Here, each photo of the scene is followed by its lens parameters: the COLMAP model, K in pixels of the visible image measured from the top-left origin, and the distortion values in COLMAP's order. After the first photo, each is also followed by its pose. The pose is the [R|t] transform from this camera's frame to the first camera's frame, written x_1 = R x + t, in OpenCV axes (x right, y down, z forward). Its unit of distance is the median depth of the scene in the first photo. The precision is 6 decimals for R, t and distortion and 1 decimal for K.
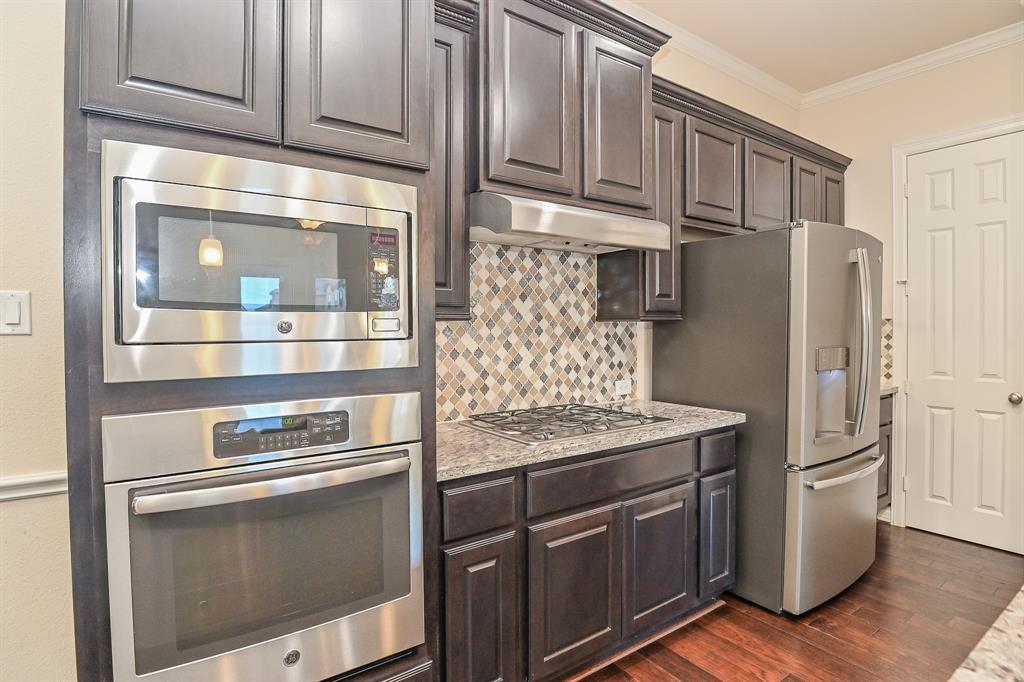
lens RADIAL K [[506.6, 0, 508.5], [0, 506.6, 339.0], [0, 0, 1]] dist [-0.023107, -0.005914]
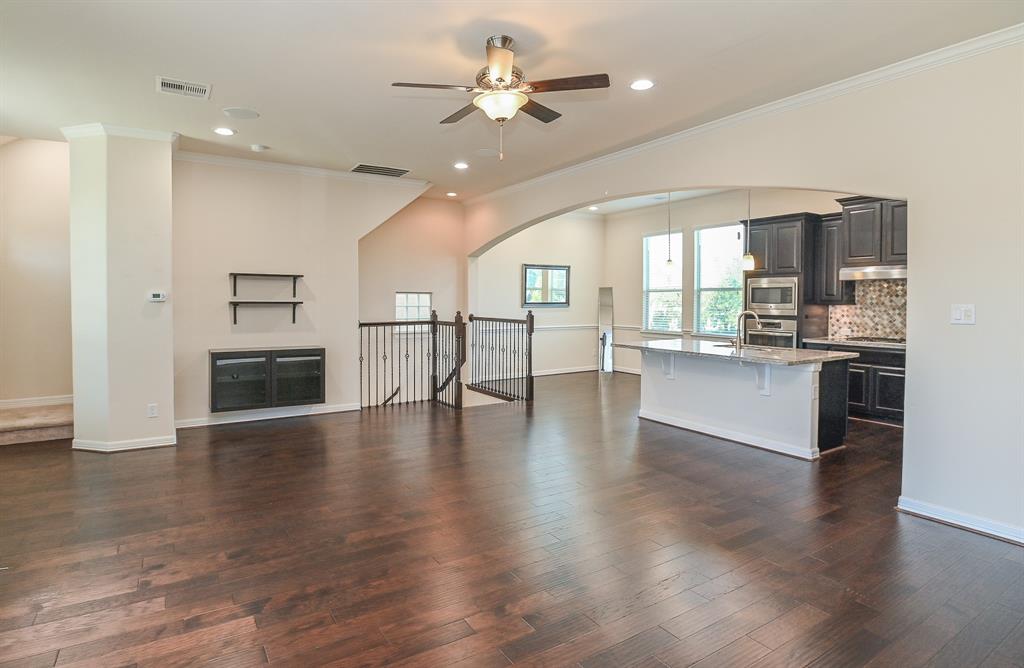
lens RADIAL K [[527.3, 0, 480.1], [0, 527.3, 312.4], [0, 0, 1]] dist [-0.024925, -0.004104]
pose [[-0.056572, 0.031958, -0.997887, 2.721945], [-0.018274, 0.999287, 0.033039, -0.045020], [0.998231, 0.020105, -0.055947, -0.940077]]
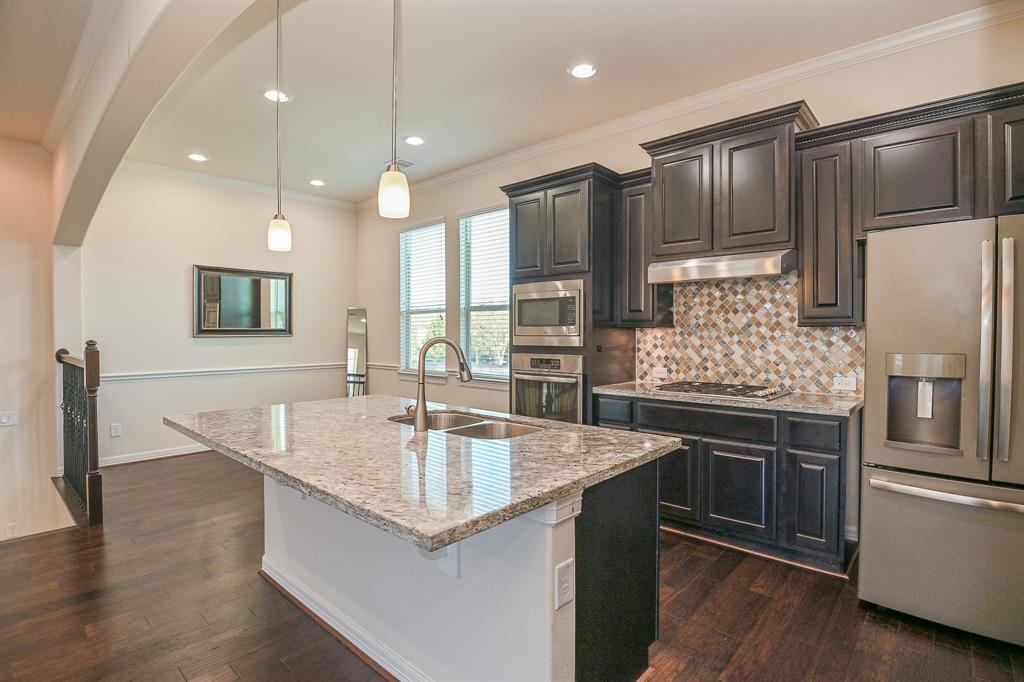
lens RADIAL K [[506.6, 0, 507.9], [0, 506.6, 336.9], [0, 0, 1]] dist [-0.023107, -0.005914]
pose [[0.243661, 0.015714, -0.969733, 1.296827], [-0.018347, 0.999764, 0.011591, -0.010666], [0.969687, 0.014968, 0.243892, -0.017147]]
